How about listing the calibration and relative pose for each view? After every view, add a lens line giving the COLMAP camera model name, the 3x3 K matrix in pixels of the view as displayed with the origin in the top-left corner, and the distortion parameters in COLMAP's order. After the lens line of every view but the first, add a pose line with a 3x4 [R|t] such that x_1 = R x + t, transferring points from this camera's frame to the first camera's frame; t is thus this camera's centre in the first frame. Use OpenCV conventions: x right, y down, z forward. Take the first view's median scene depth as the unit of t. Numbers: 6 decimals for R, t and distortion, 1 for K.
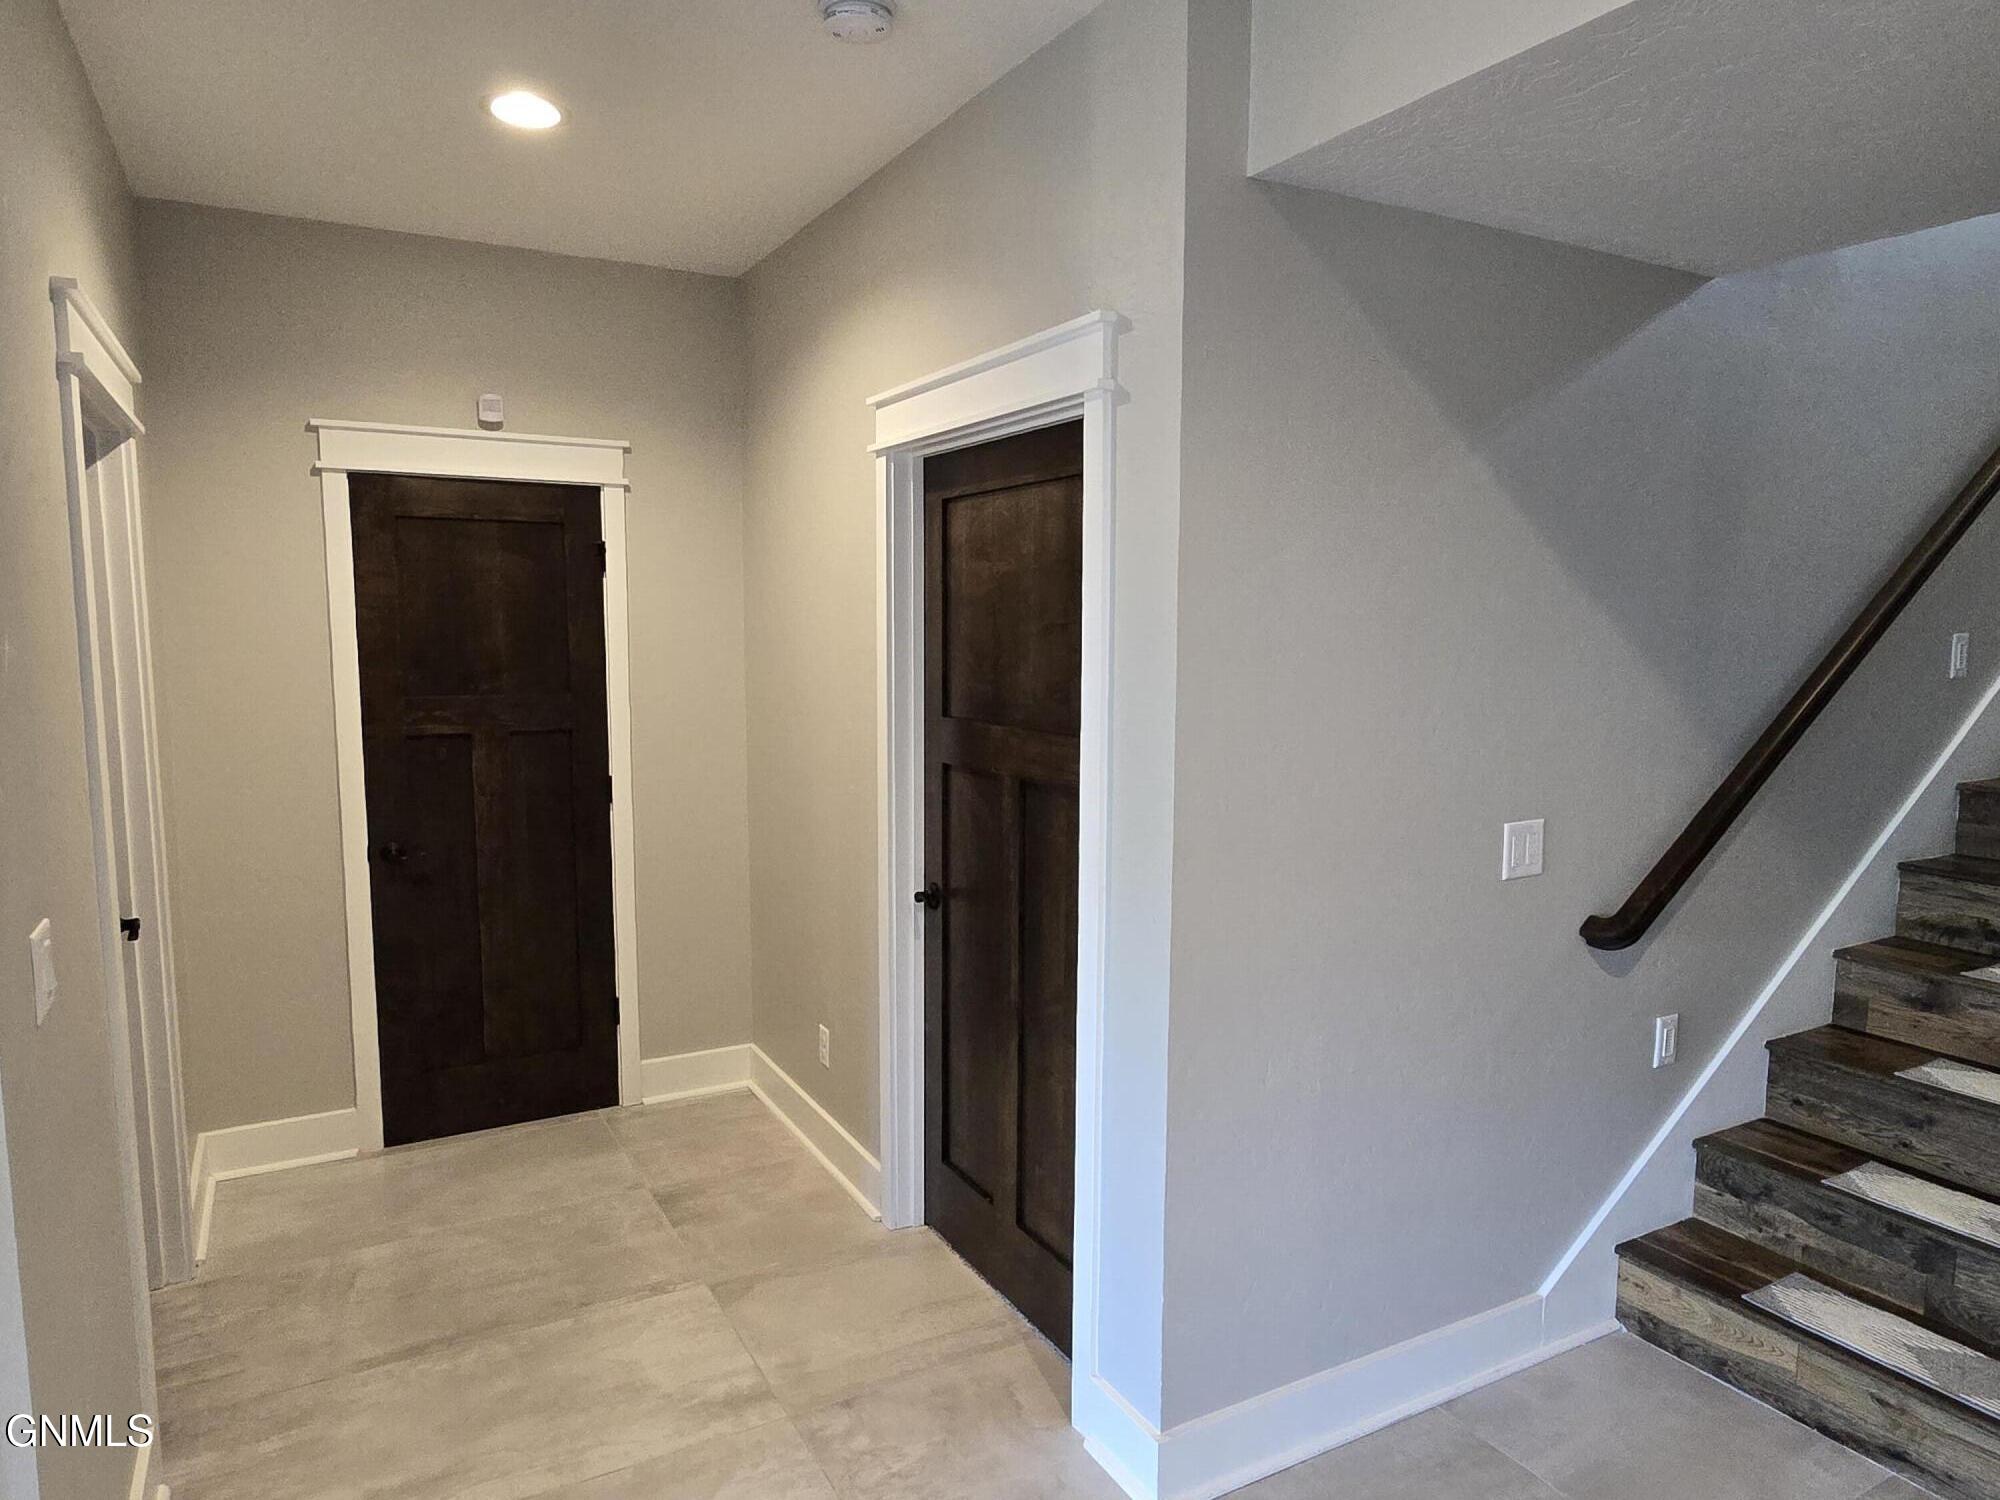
lens RADIAL K [[1202.1, 0, 970.0], [0, 1202.1, 757.3], [0, 0, 1]] dist [0.002673, 0.000129]
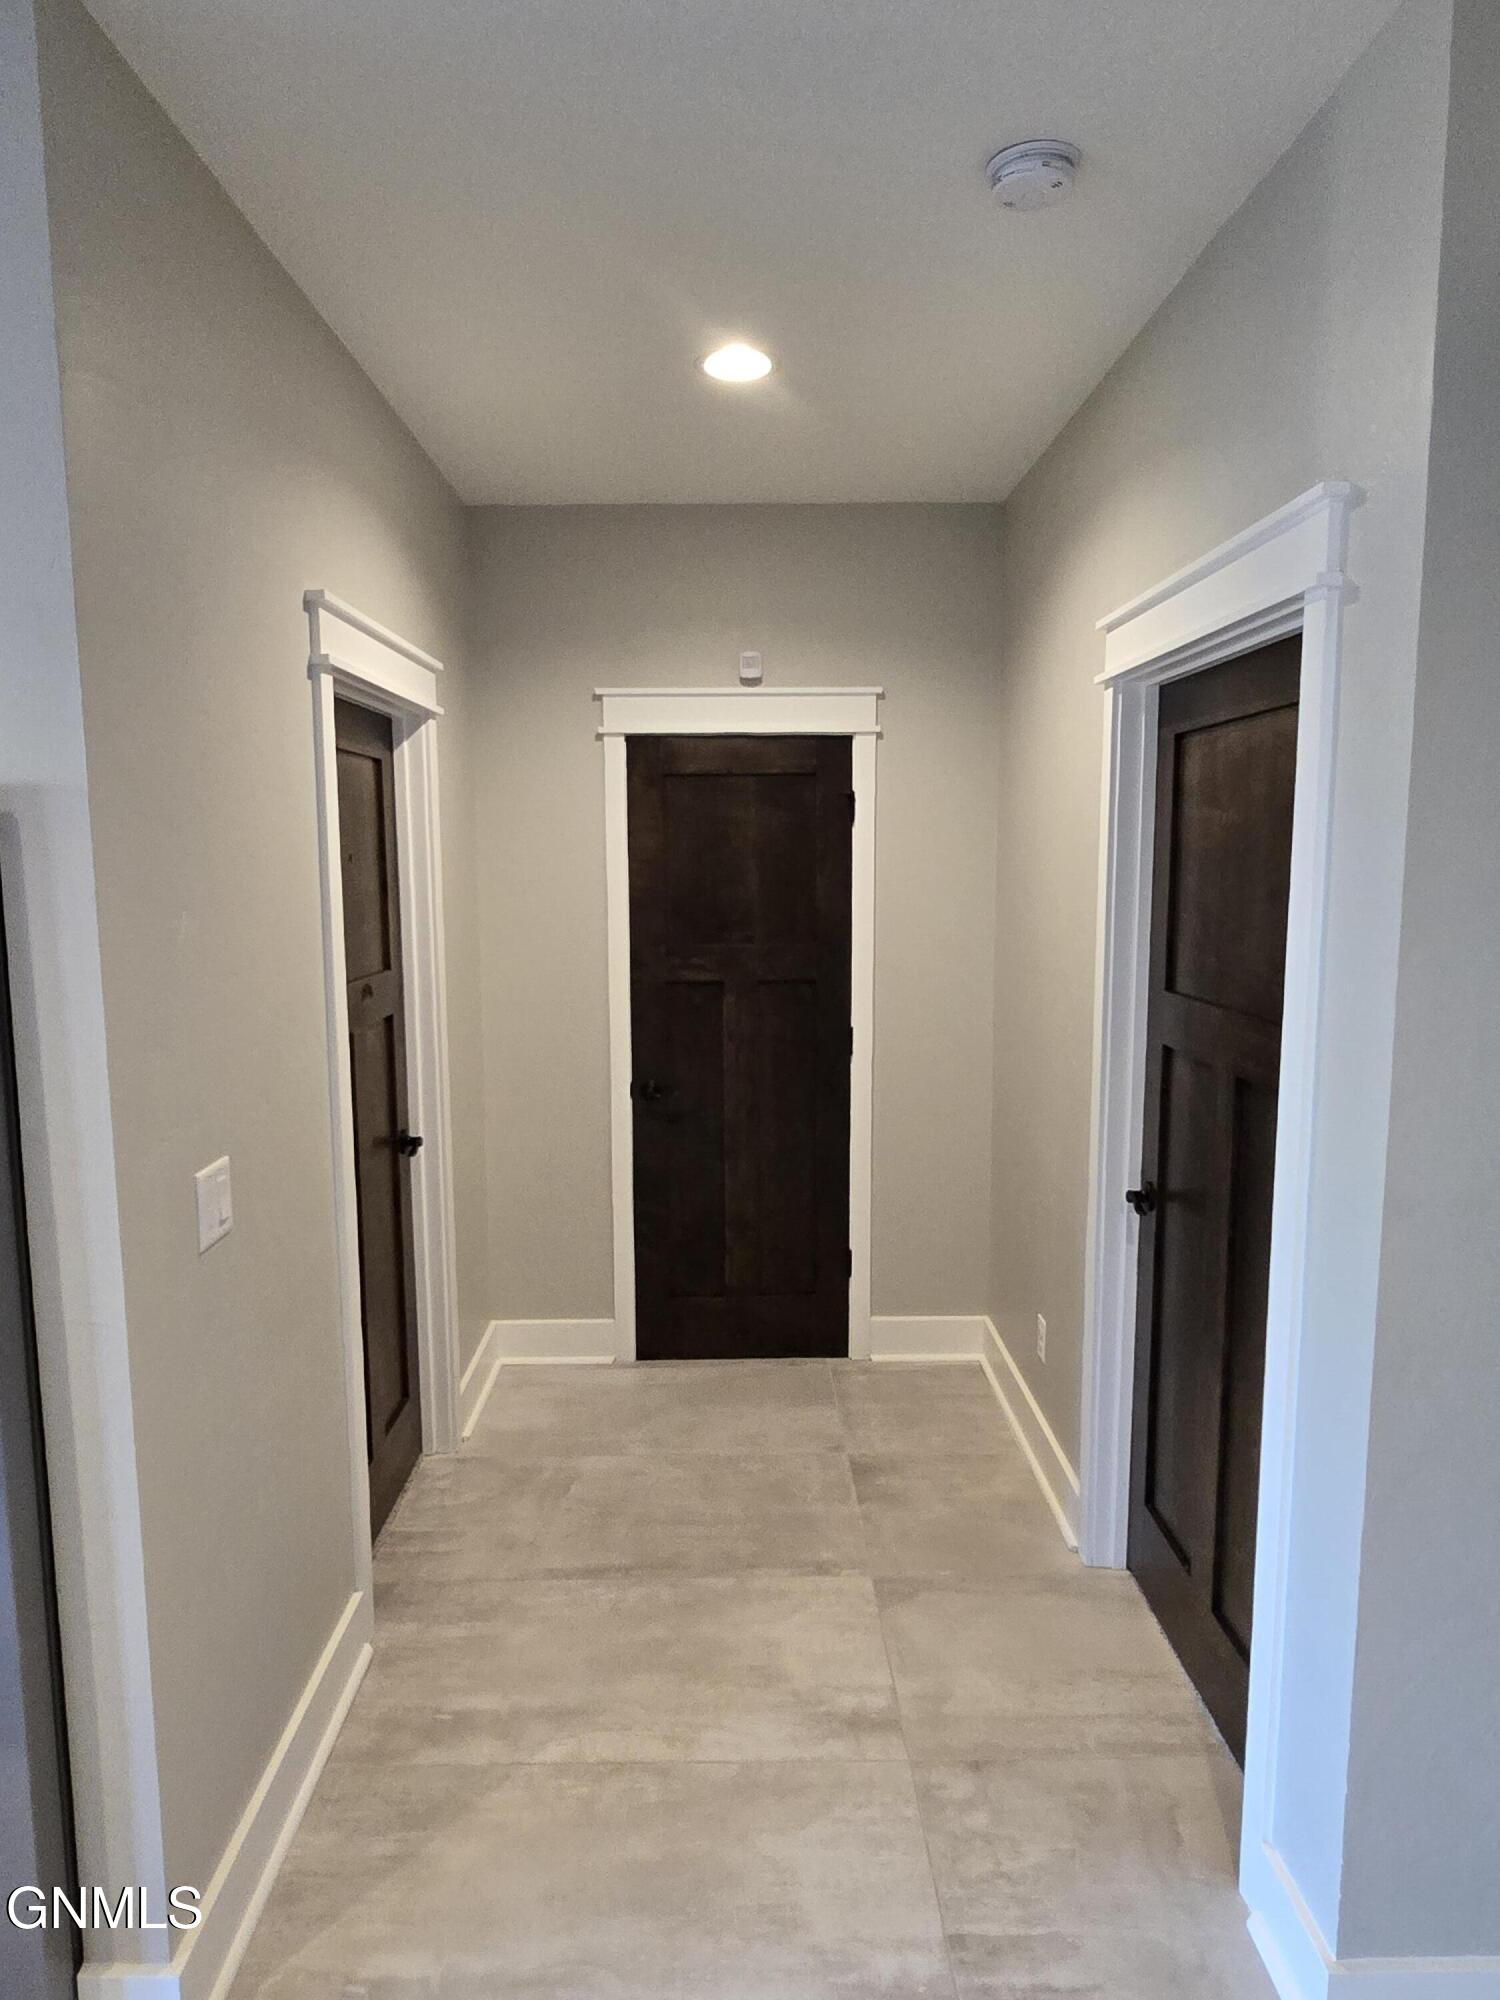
lens RADIAL K [[1202.1, 0, 744.7], [0, 1202.1, 1007.0], [0, 0, 1]] dist [0.002673, 0.000129]
pose [[0.890546, 0.048419, -0.452309, 0.096018], [-0.042083, 0.998824, 0.024065, -0.029357], [0.452942, -0.002397, 0.891537, 0.104296]]
